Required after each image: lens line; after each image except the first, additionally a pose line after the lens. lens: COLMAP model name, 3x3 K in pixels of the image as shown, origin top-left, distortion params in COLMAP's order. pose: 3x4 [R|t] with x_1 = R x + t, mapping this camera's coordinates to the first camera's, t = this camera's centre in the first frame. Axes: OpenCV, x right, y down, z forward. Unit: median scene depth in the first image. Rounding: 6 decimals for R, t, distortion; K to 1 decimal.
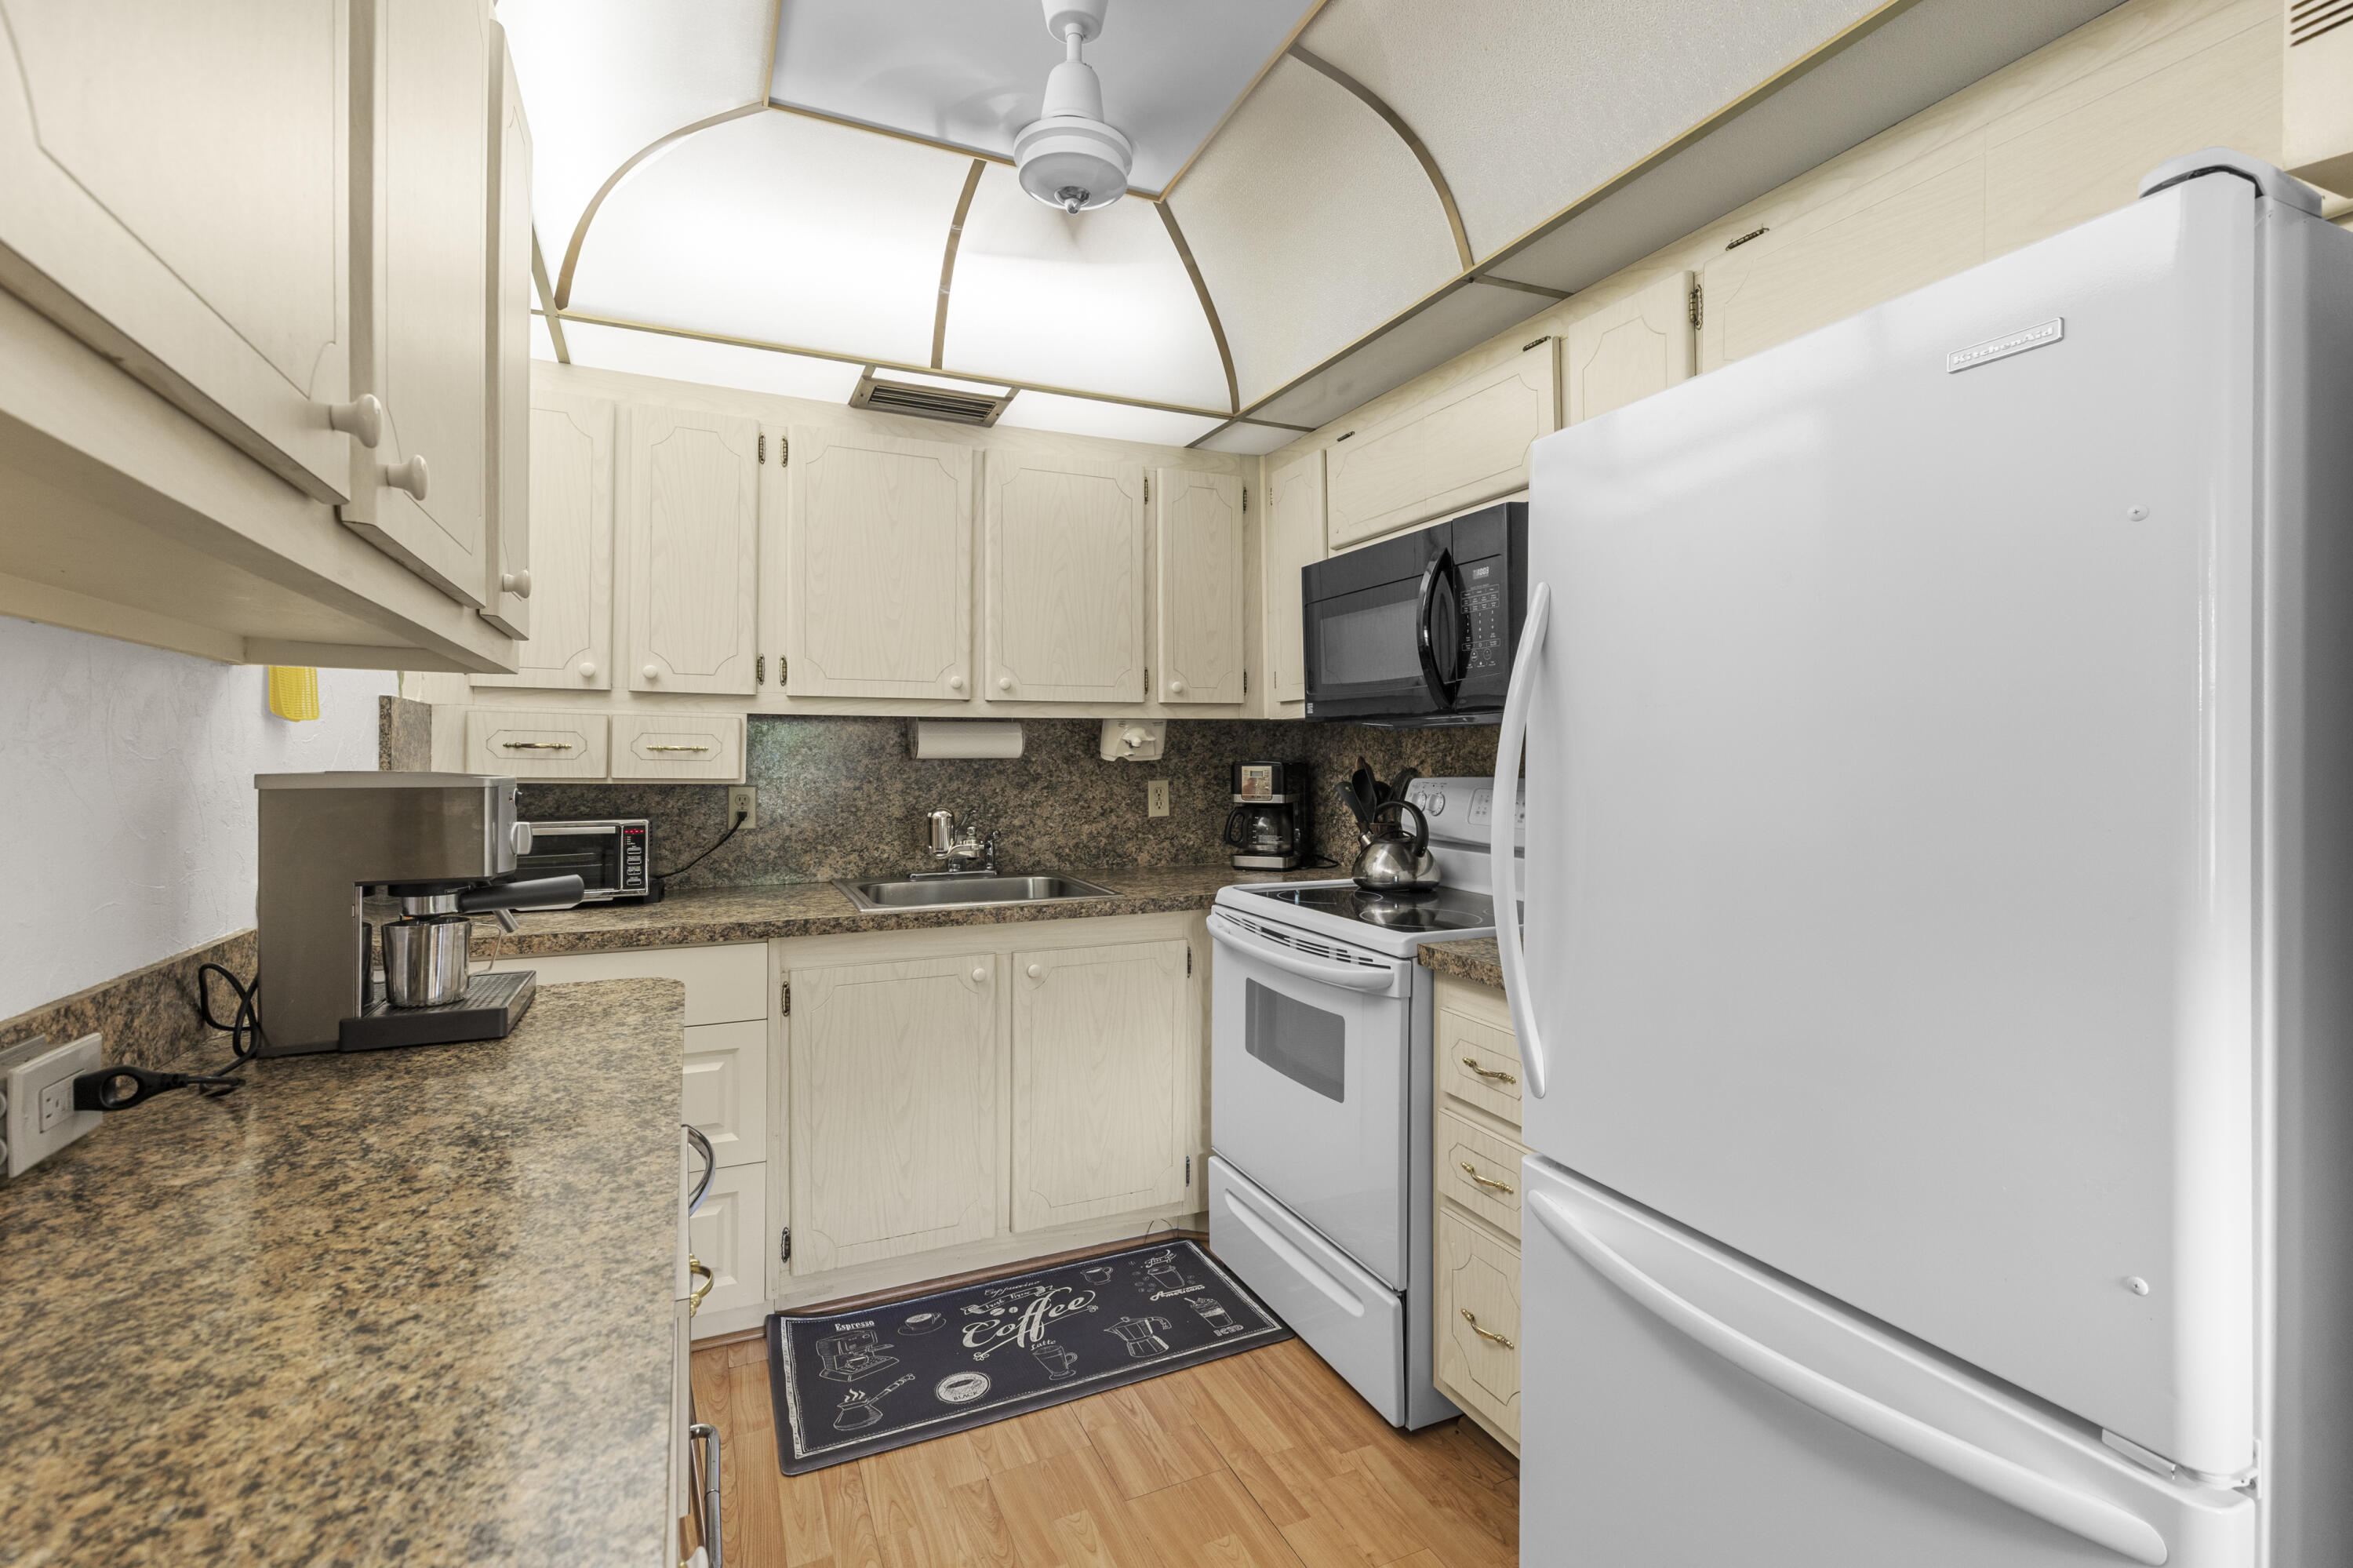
lens RADIAL K [[1065.7, 0, 1195.9], [0, 1065.7, 752.3], [0, 0, 1]] dist [0.002377, 0.000015]
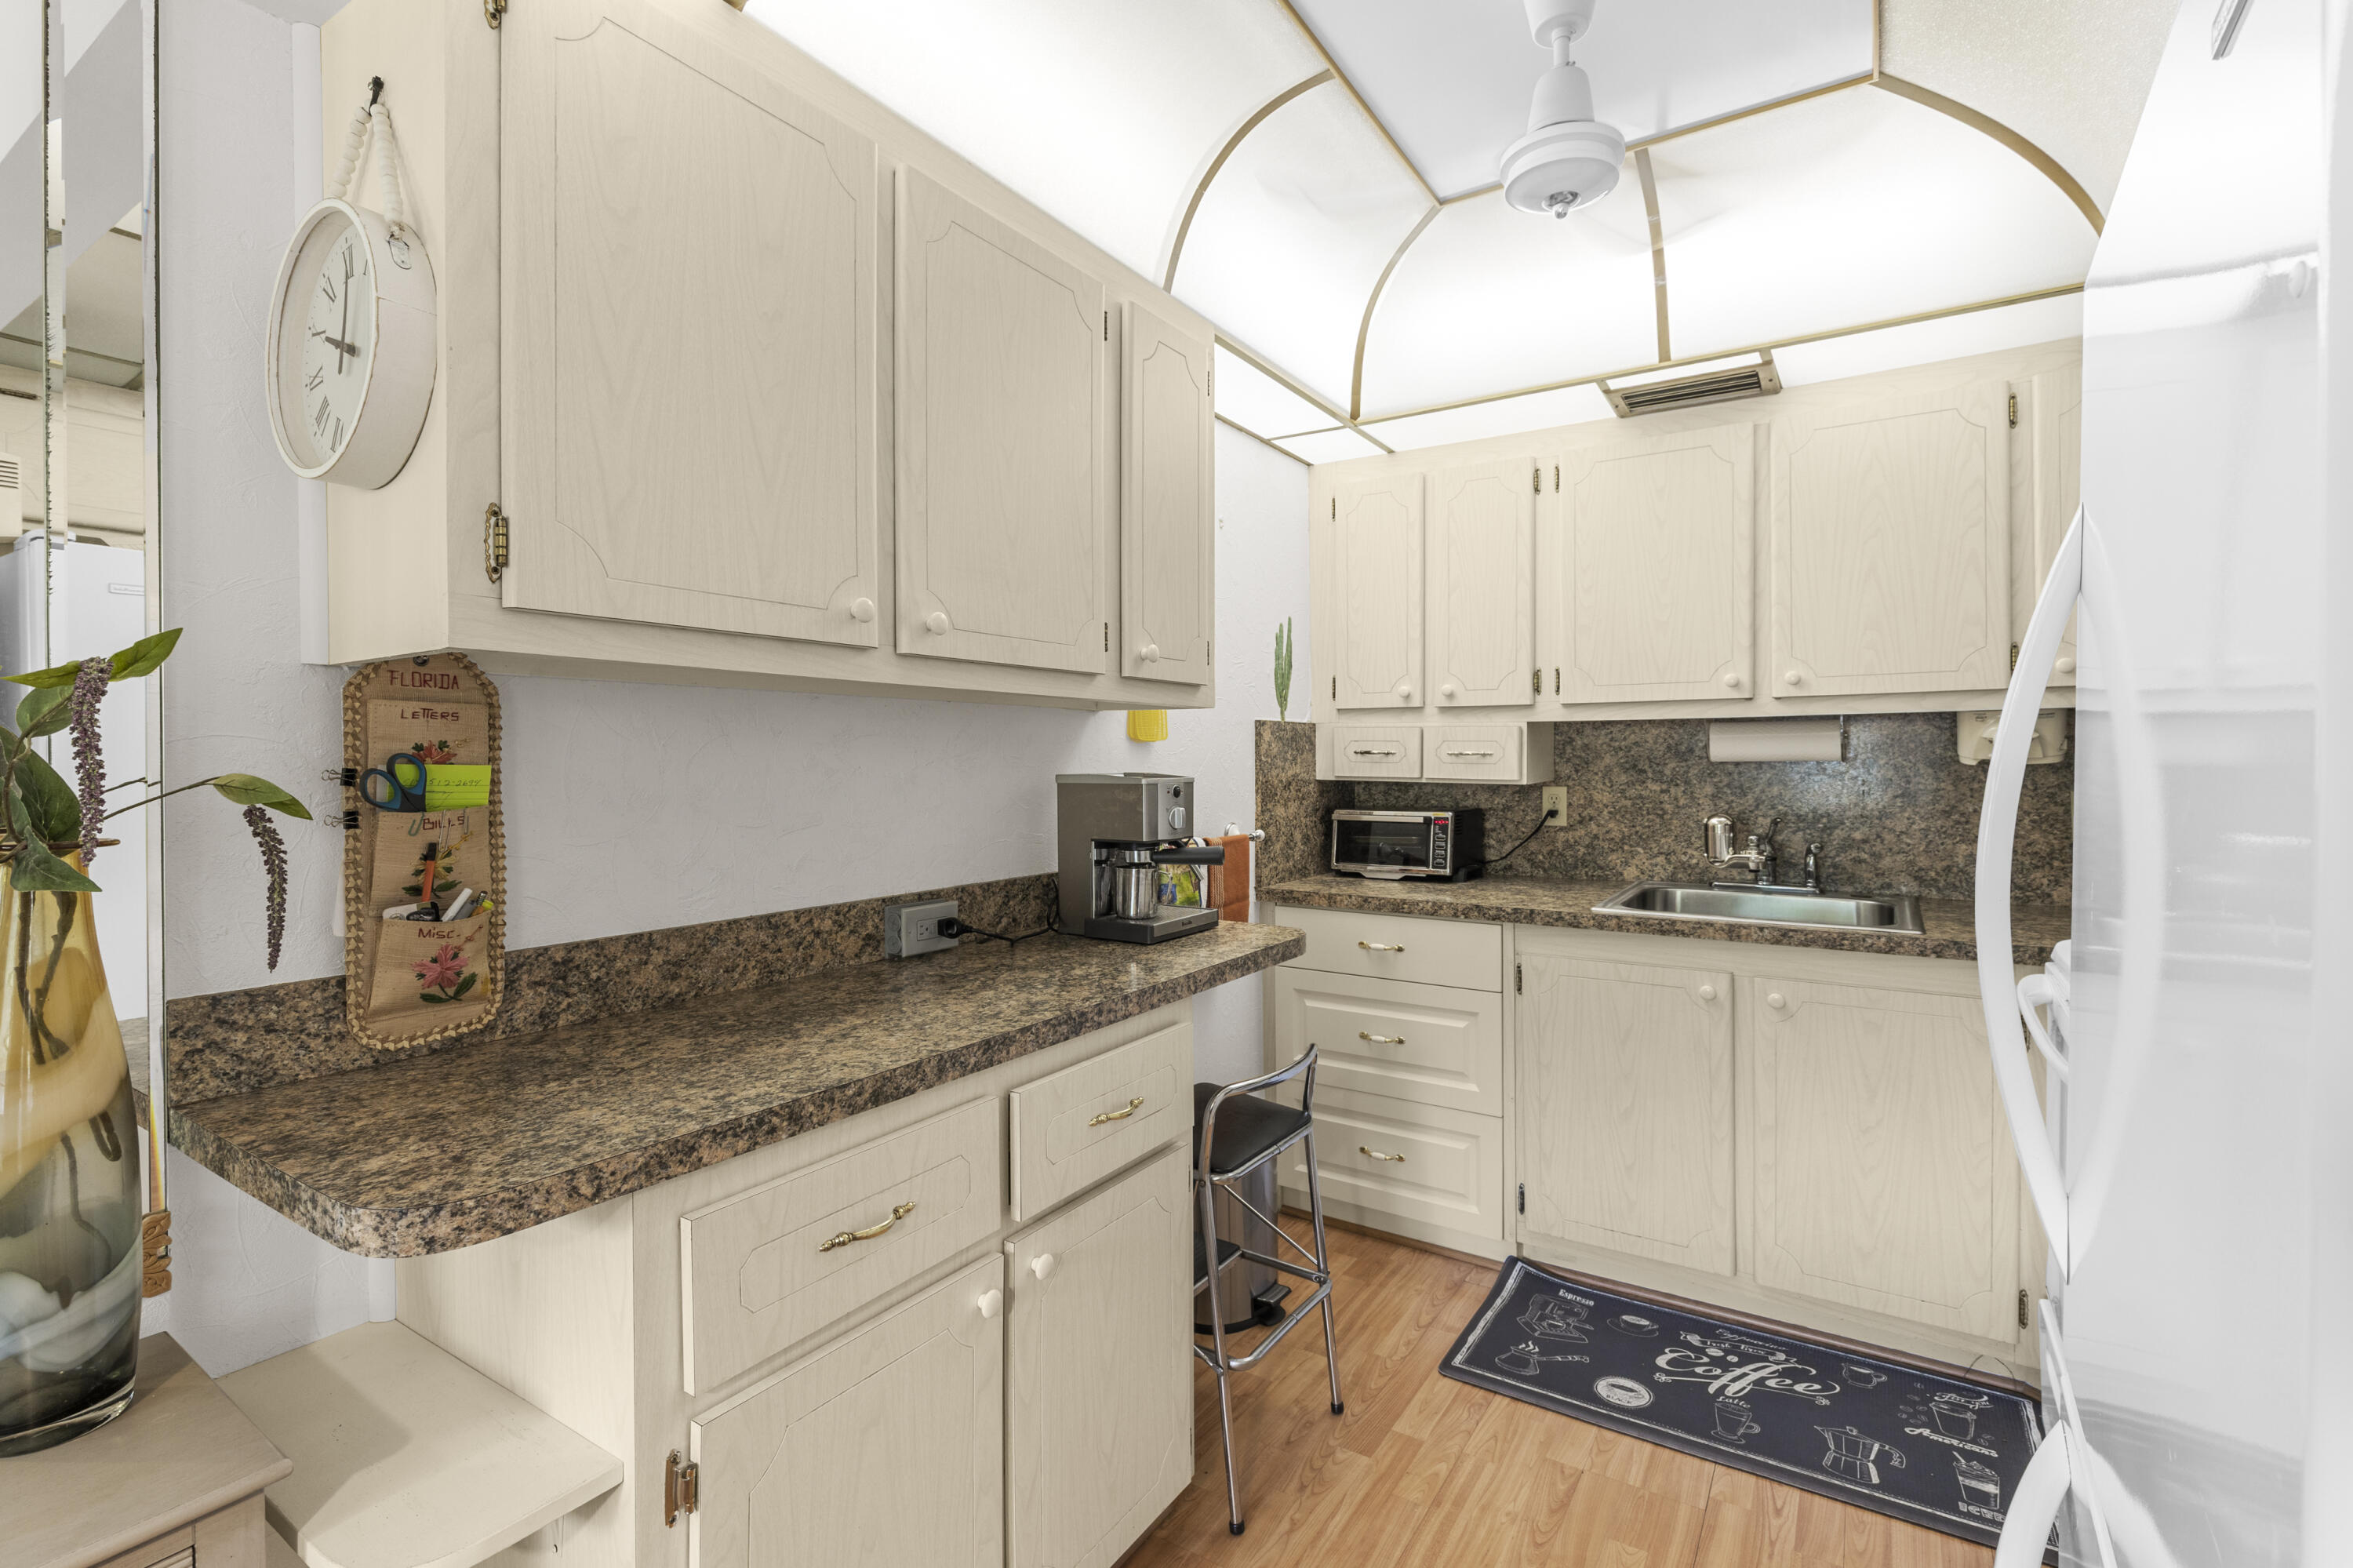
lens RADIAL K [[1065.7, 0, 1187.3], [0, 1065.7, 764.0], [0, 0, 1]] dist [0.002377, 0.000015]
pose [[0.529303, 0.003743, -0.848425, 0.334031], [0.008480, 0.999917, 0.009702, -0.005792], [0.848391, -0.012330, 0.529227, 0.105801]]
